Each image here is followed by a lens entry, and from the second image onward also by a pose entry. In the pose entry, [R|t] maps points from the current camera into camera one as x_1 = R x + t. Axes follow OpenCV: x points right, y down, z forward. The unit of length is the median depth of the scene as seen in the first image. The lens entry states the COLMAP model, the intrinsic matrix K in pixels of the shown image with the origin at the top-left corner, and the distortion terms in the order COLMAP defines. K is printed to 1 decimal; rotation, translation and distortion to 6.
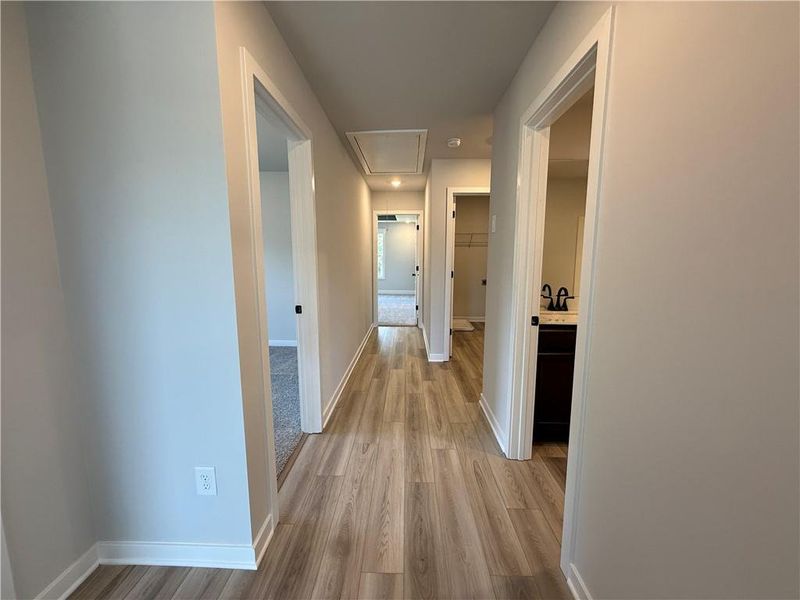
lens RADIAL K [[319.4, 0, 399.6], [0, 319.4, 300.5], [0, 0, 1]] dist [0.001626, -0.000028]
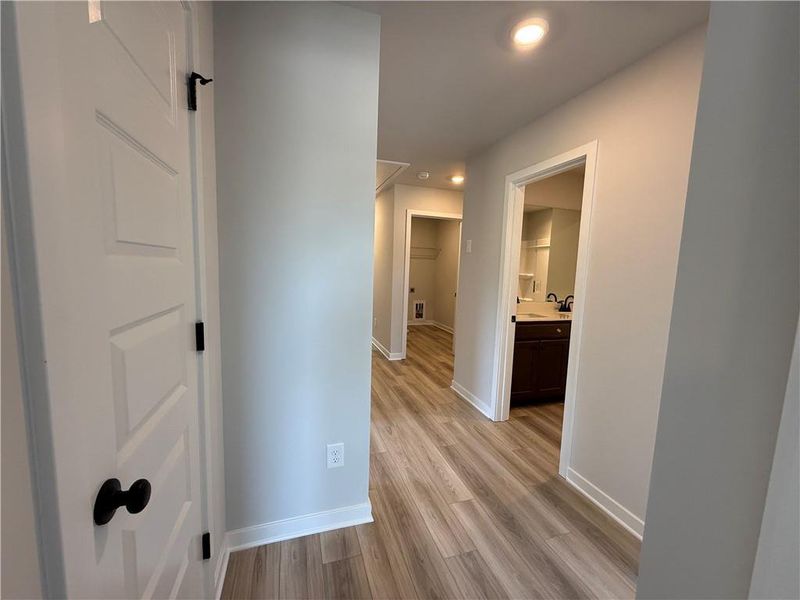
lens RADIAL K [[319.4, 0, 401.0], [0, 319.4, 299.7], [0, 0, 1]] dist [0.001626, -0.000028]
pose [[0.939410, -0.003840, 0.342774, -0.525400], [0.011511, 0.999727, -0.020347, 0.001530], [-0.342602, 0.023060, 0.939198, -0.156796]]
